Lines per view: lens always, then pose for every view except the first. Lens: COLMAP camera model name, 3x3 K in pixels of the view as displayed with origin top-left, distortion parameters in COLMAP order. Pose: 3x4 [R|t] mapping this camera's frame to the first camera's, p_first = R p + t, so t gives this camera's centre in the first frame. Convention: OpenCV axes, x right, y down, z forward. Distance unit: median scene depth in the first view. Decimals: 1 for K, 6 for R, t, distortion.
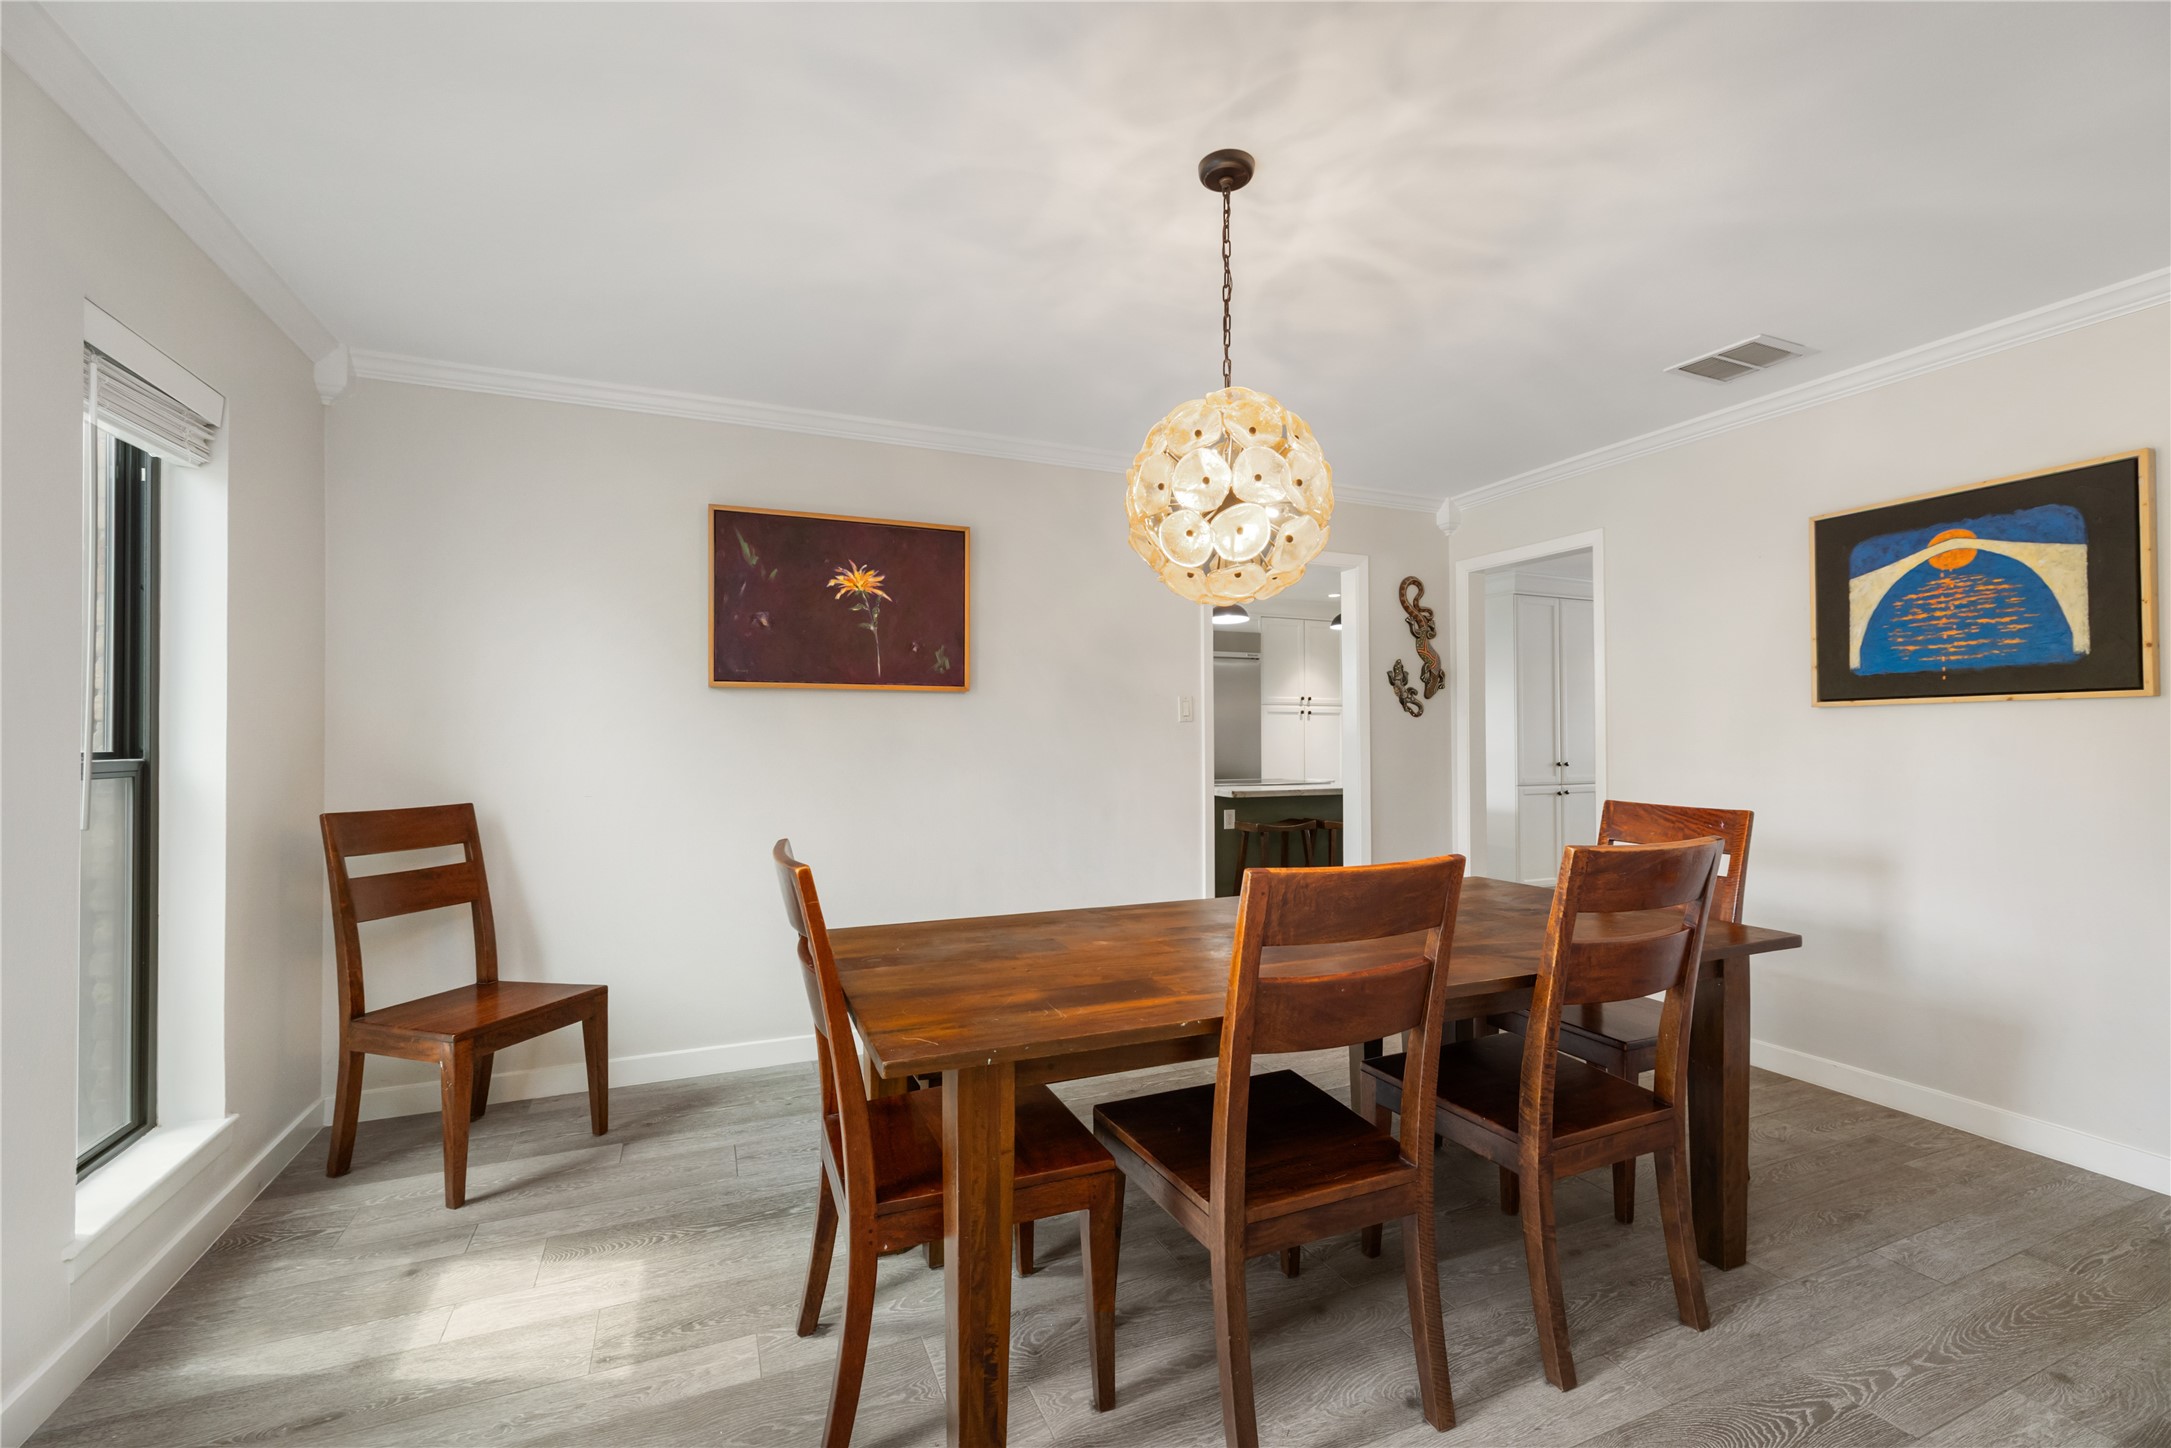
lens RADIAL K [[921.9, 0, 1093.2], [0, 921.9, 724.9], [0, 0, 1]] dist [-0.001923, 0.001595]
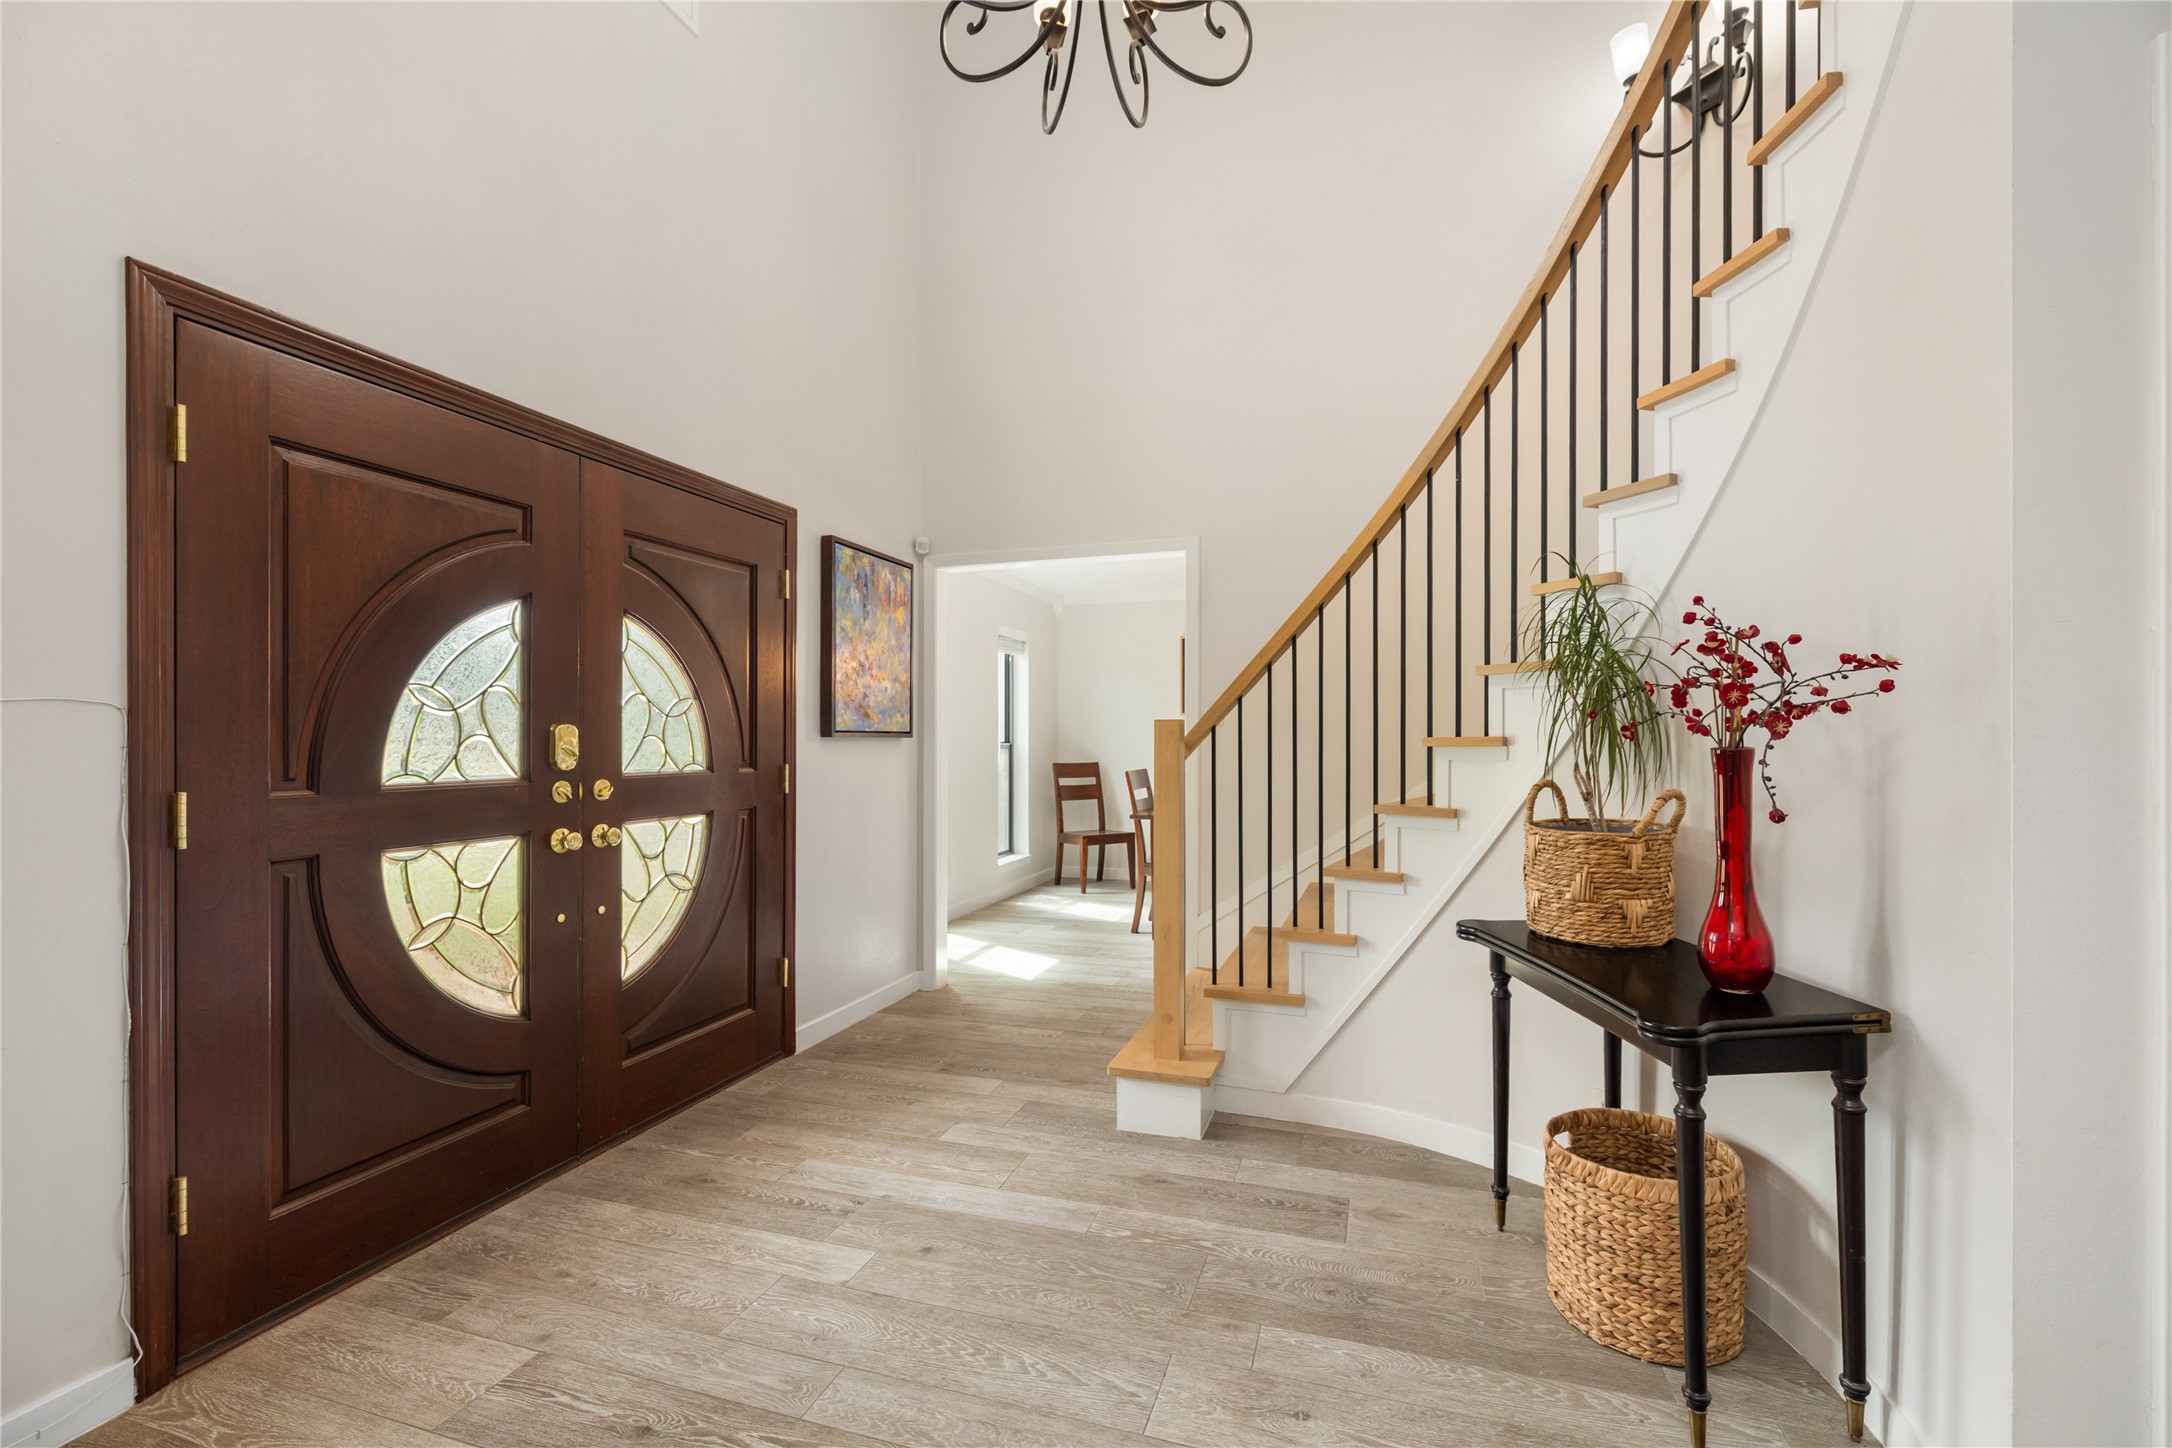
lens RADIAL K [[922.3, 0, 1083.1], [0, 922.3, 726.8], [0, 0, 1]] dist [-0.001923, 0.001595]
pose [[0.750955, 0.000915, -0.660353, 1.172395], [0.007757, 0.999918, 0.010206, -0.047864], [0.660308, -0.012786, 0.750886, -1.138376]]
